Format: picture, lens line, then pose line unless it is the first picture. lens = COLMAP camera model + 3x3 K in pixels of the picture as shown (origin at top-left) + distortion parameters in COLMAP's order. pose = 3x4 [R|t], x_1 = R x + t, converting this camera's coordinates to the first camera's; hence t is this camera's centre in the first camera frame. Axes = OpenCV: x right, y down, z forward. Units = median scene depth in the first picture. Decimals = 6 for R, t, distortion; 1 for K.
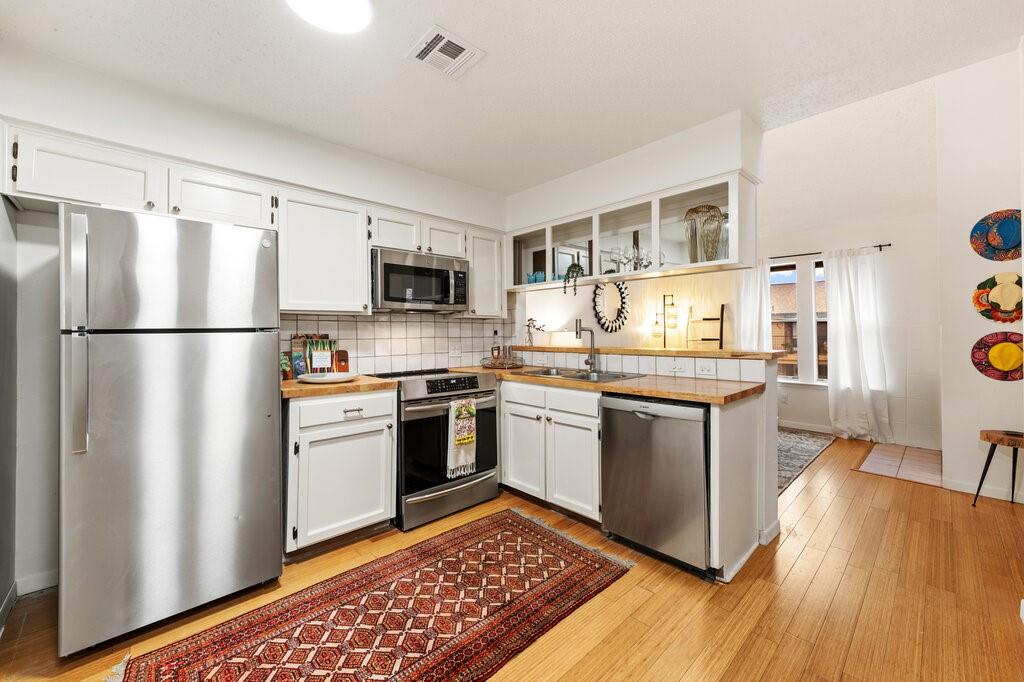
lens RADIAL K [[398.9, 0, 514.0], [0, 398.9, 325.2], [0, 0, 1]] dist [0.005956, -0.002337]
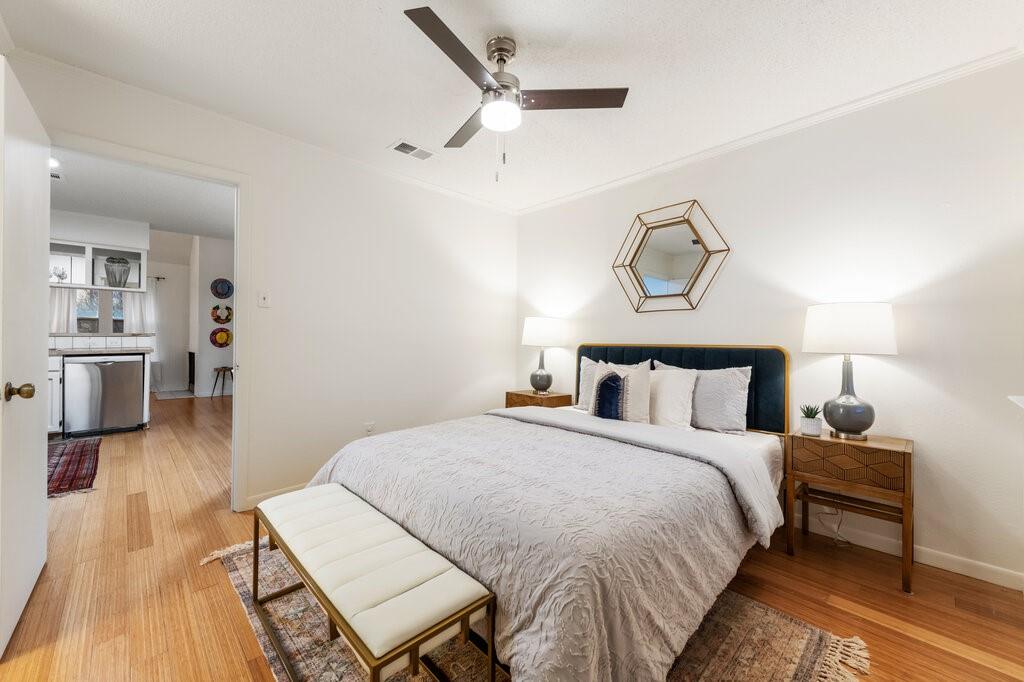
lens RADIAL K [[398.9, 0, 517.8], [0, 398.9, 337.8], [0, 0, 1]] dist [0.005956, -0.002337]
pose [[-0.031605, 0.000236, 0.999500, -1.280355], [-0.026398, 0.999651, -0.001071, 0.032318], [-0.999152, -0.026419, -0.031588, -0.739816]]
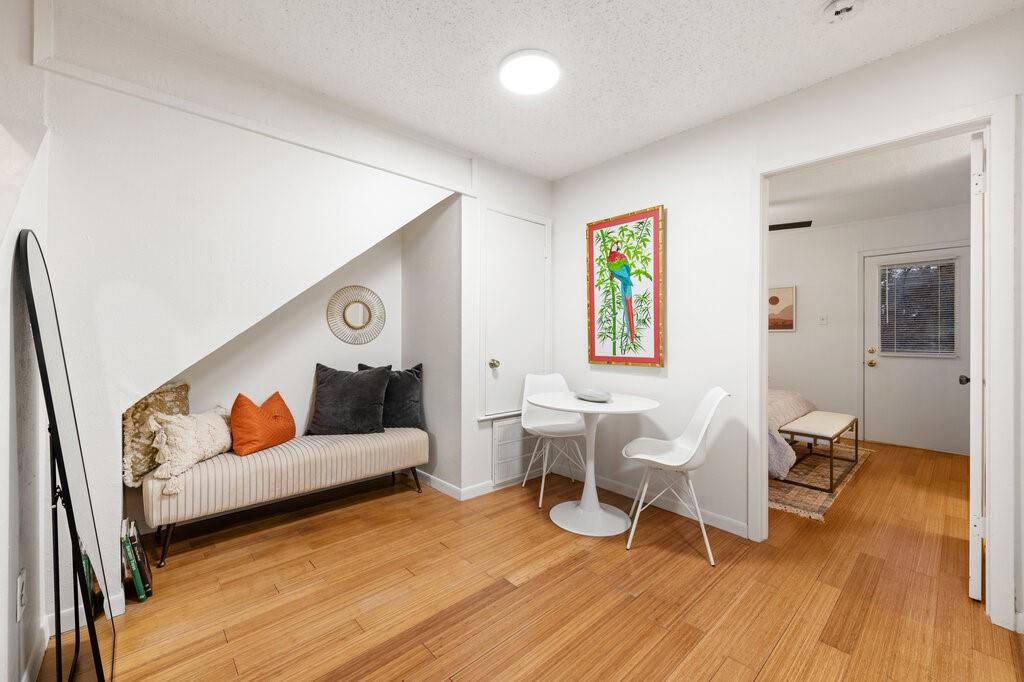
lens RADIAL K [[398.9, 0, 510.2], [0, 398.9, 338.5], [0, 0, 1]] dist [0.005956, -0.002337]
pose [[-0.999808, 0.003542, 0.019296, 0.085789], [0.003300, 0.999915, -0.012576, 0.044410], [-0.019339, -0.012510, -0.999735, 0.629918]]
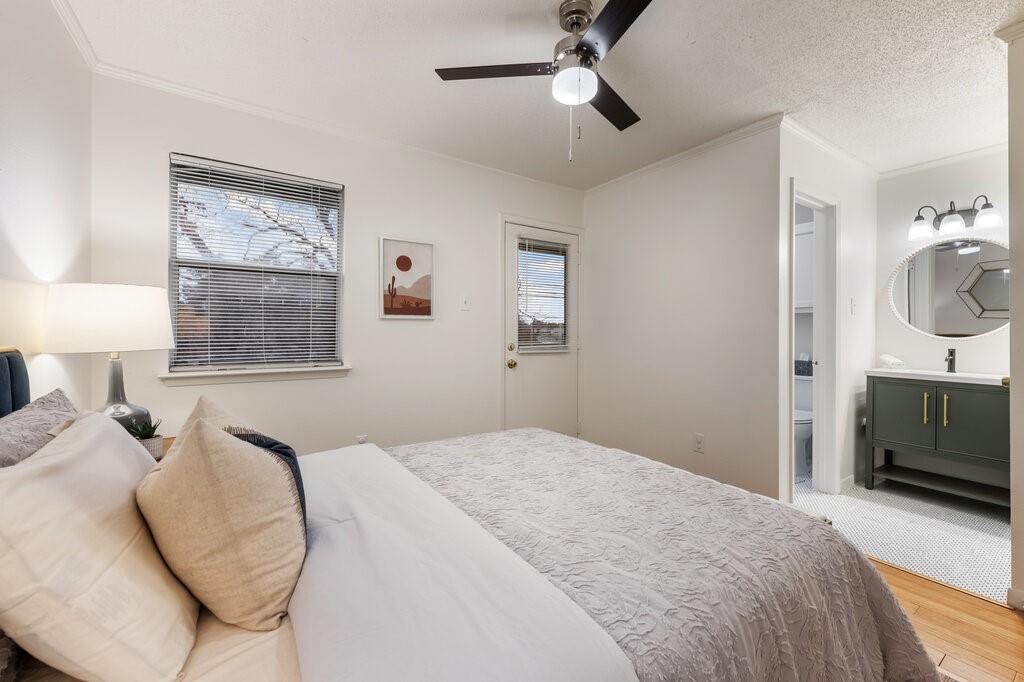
lens RADIAL K [[405.6, 0, 519.1], [0, 405.6, 332.7], [0, 0, 1]] dist [0.001917, -0.001695]
pose [[-0.173689, 0.008718, -0.984762, -0.103391], [0.019913, 0.999787, 0.005339, 0.028581], [0.984599, -0.018682, -0.173826, -0.685503]]
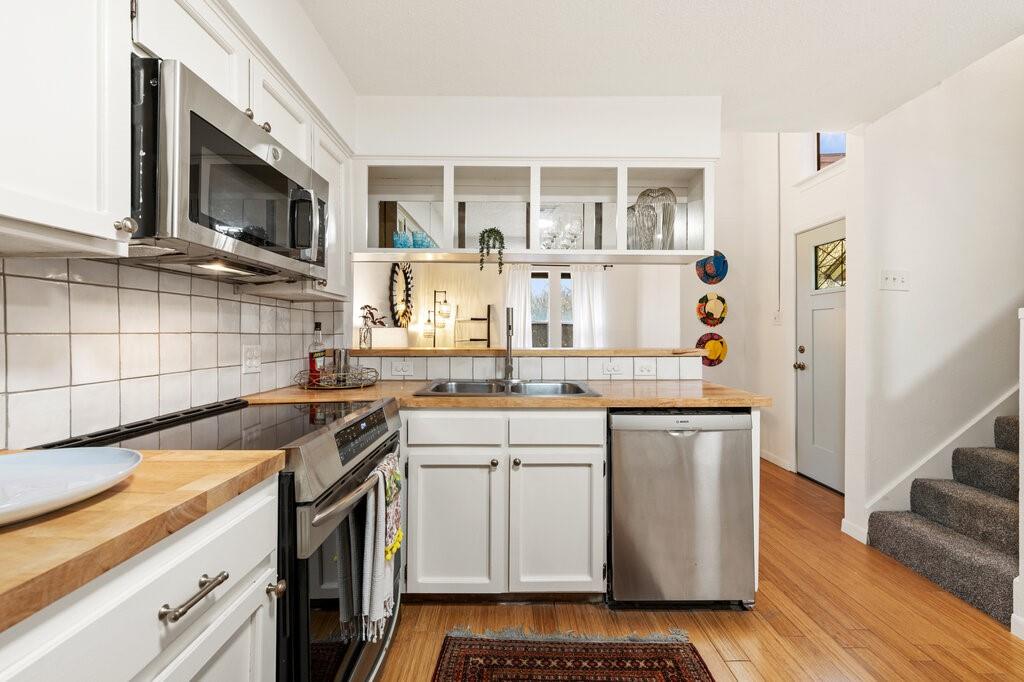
lens RADIAL K [[405.6, 0, 509.0], [0, 405.6, 326.7], [0, 0, 1]] dist [0.001917, -0.001695]
pose [[0.686424, 0.022608, 0.726850, -0.355433], [-0.020893, 0.999717, -0.011364, 0.025722], [-0.726901, -0.007386, 0.686703, 0.512984]]
